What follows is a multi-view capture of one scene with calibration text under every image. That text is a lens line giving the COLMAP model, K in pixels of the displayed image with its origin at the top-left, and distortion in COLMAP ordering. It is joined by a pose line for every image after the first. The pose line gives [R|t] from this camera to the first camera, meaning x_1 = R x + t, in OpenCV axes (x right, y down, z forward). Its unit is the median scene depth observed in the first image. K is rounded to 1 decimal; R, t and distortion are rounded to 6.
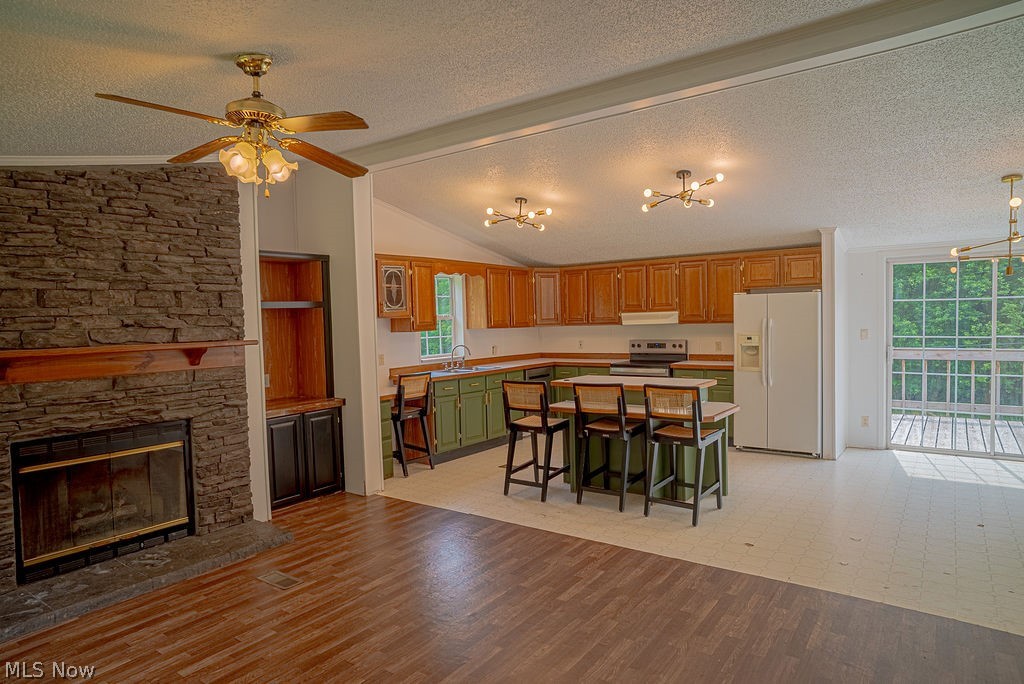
lens RADIAL K [[615.5, 0, 509.7], [0, 615.5, 342.6], [0, 0, 1]] dist [-0.067533, 0.055501]
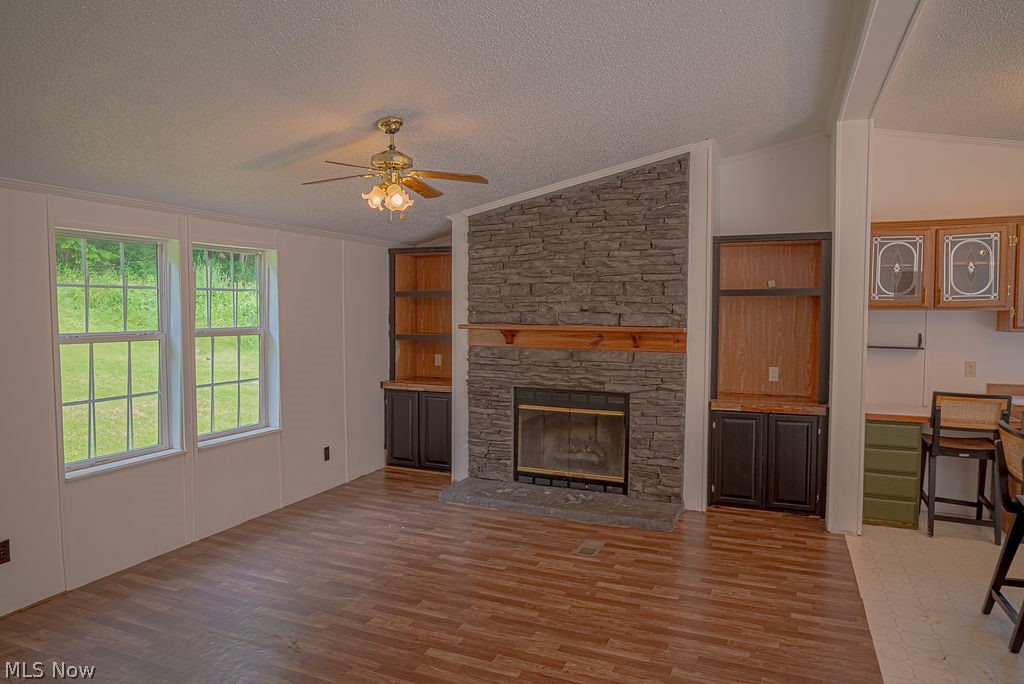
lens RADIAL K [[640.8, 0, 512.0], [0, 640.8, 342.0], [0, 0, 1]] dist [-0.080877, 0.064968]
pose [[0.218858, 0.075351, -0.972843, 0.531656], [-0.046847, 0.996676, 0.066658, -0.037211], [0.974631, 0.030986, 0.221661, 0.472738]]
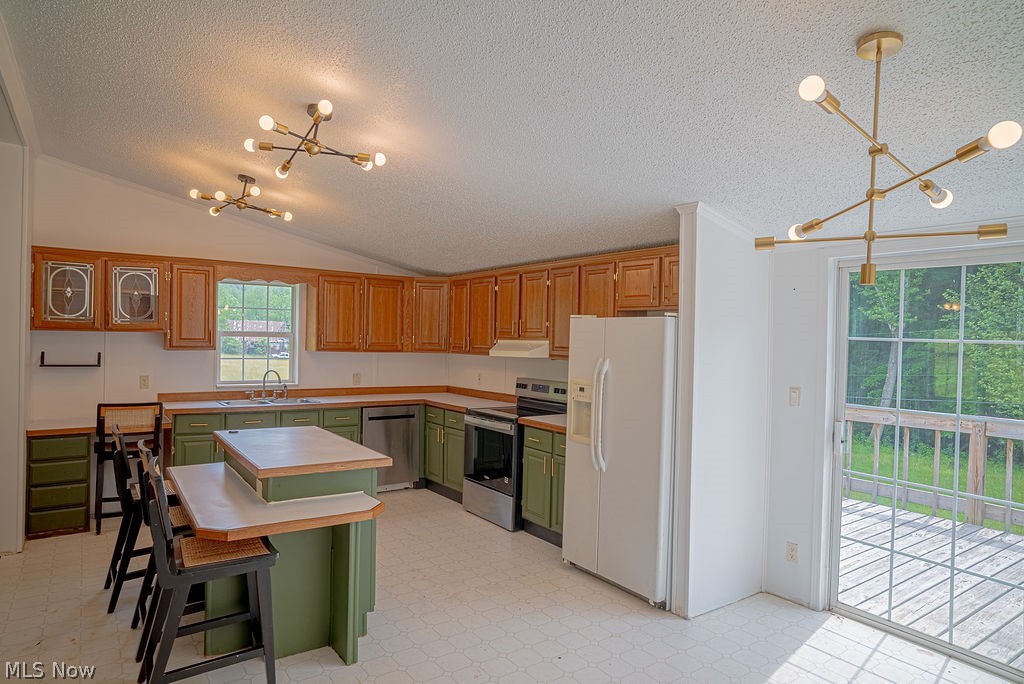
lens RADIAL K [[615.5, 0, 509.7], [0, 615.5, 342.6], [0, 0, 1]] dist [-0.067533, 0.055501]
pose [[0.947338, 0.048335, -0.316568, 0.733554], [-0.058252, 0.998061, -0.021931, -0.051100], [0.314894, 0.039217, 0.948316, 0.549542]]
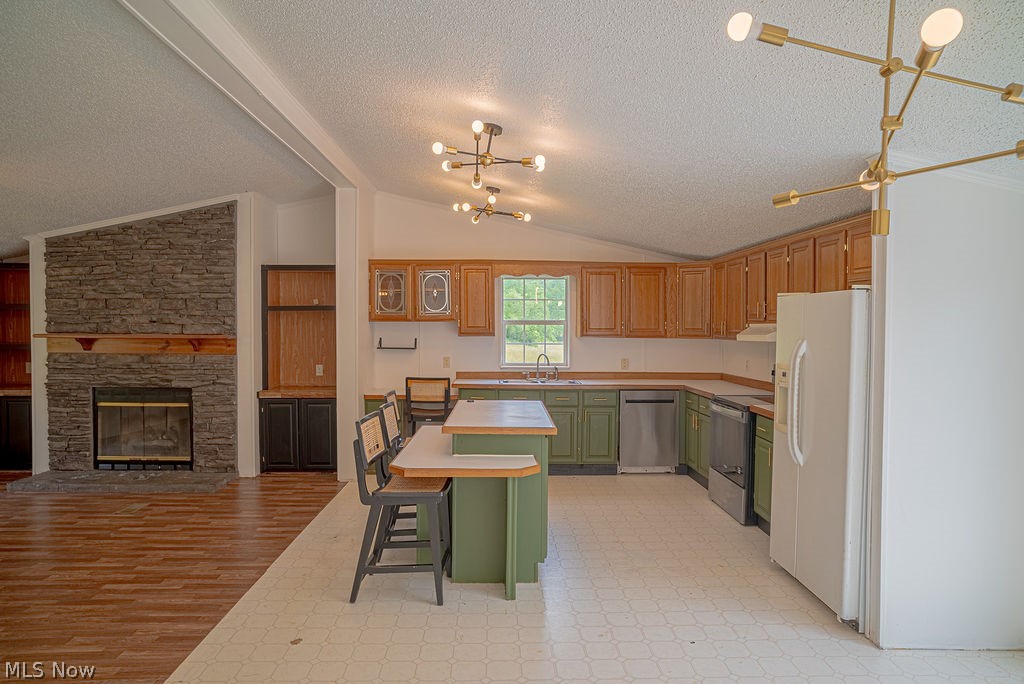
lens RADIAL K [[624.9, 0, 512.0], [0, 624.9, 342.0], [0, 0, 1]] dist [-0.069565, 0.058779]
pose [[0.613332, 0.051065, -0.788173, 0.971847], [-0.052798, 0.998326, 0.023595, -0.051650], [0.788059, 0.027143, 0.615001, 0.640208]]
